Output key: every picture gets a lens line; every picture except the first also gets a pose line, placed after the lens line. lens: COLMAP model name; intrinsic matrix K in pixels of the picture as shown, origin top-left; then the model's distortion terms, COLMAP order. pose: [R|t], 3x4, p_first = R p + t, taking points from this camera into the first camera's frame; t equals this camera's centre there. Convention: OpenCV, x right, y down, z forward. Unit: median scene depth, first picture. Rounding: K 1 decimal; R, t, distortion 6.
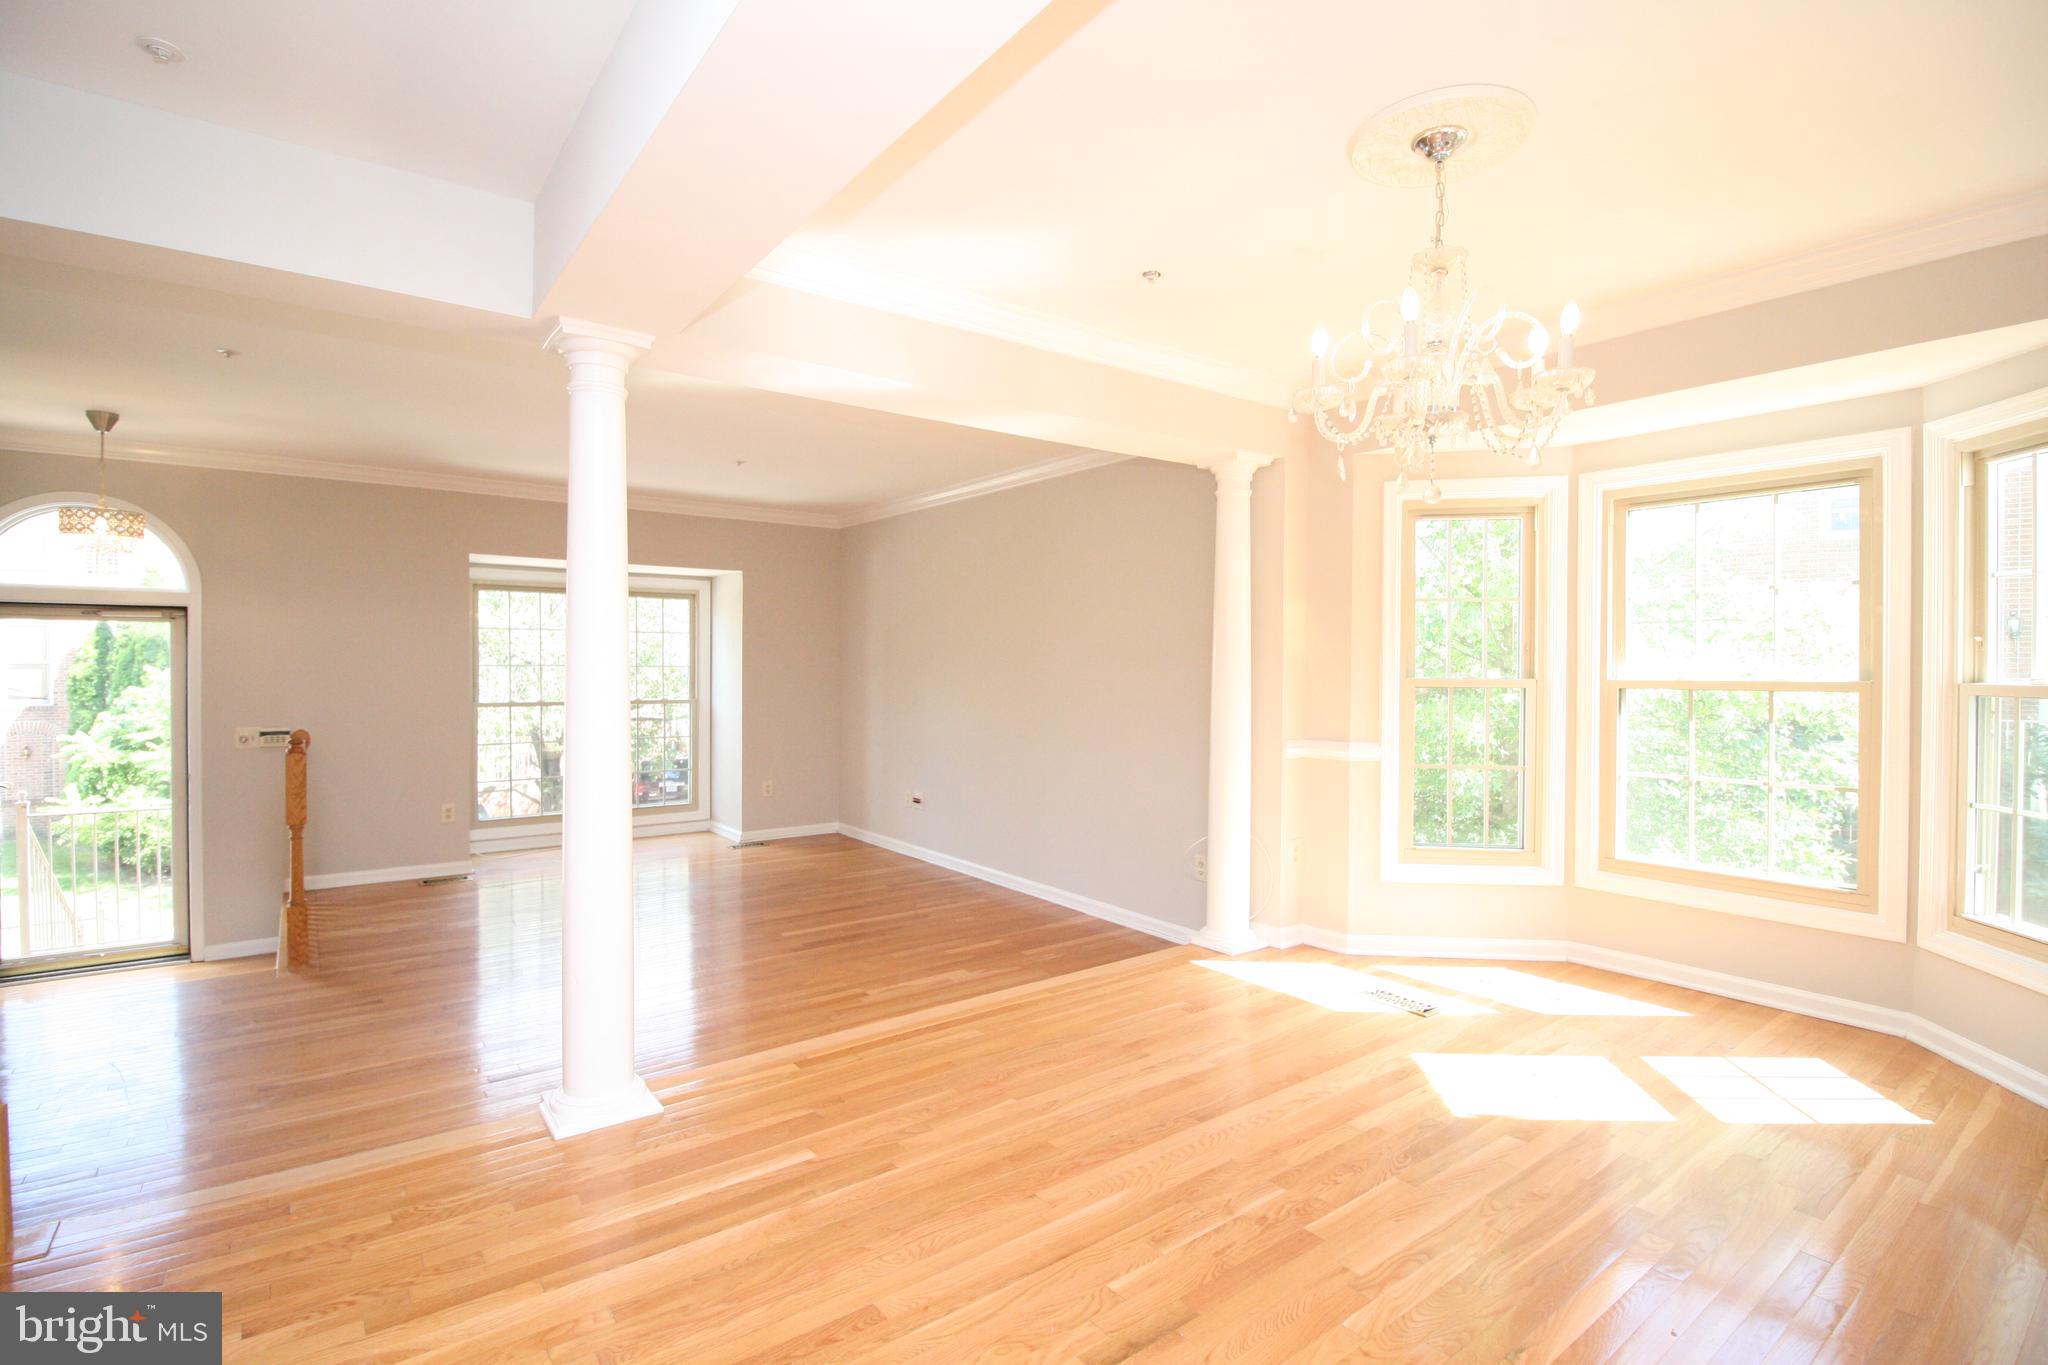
lens RADIAL K [[950.5, 0, 1016.2], [0, 950.5, 678.2], [0, 0, 1]] dist [-0.000872, -0.012275]
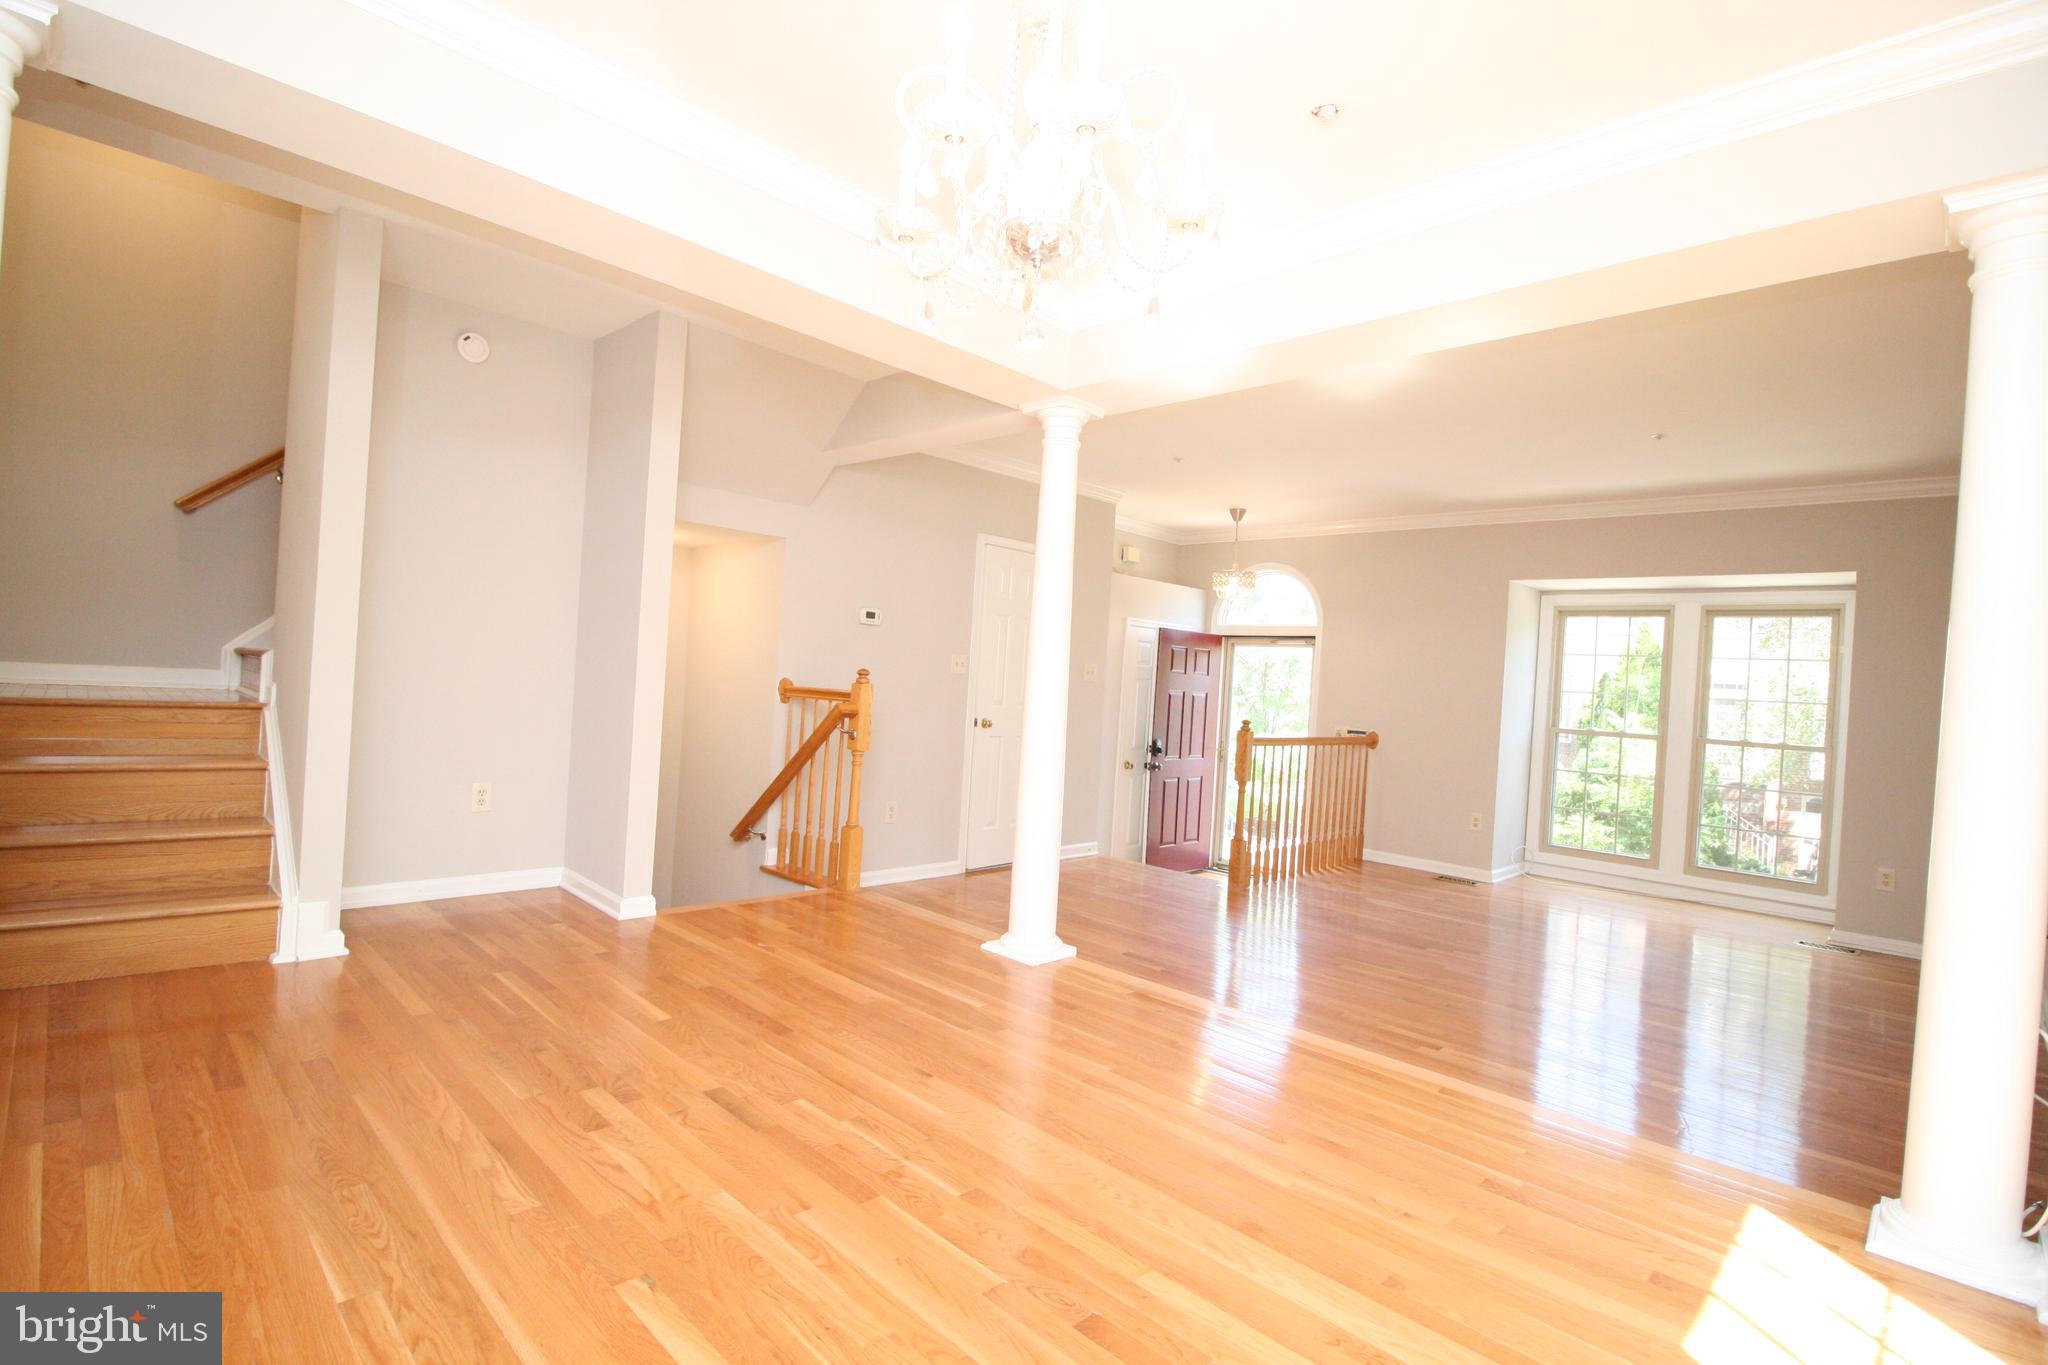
lens RADIAL K [[970.8, 0, 1024.0], [0, 970.8, 682.5], [0, 0, 1]] dist [-0.000943, 0.000048]
pose [[0.147129, 0.006302, -0.989097, 0.620403], [-0.073418, 0.997291, -0.004567, 0.039789], [0.986389, 0.073289, 0.147193, 0.477576]]
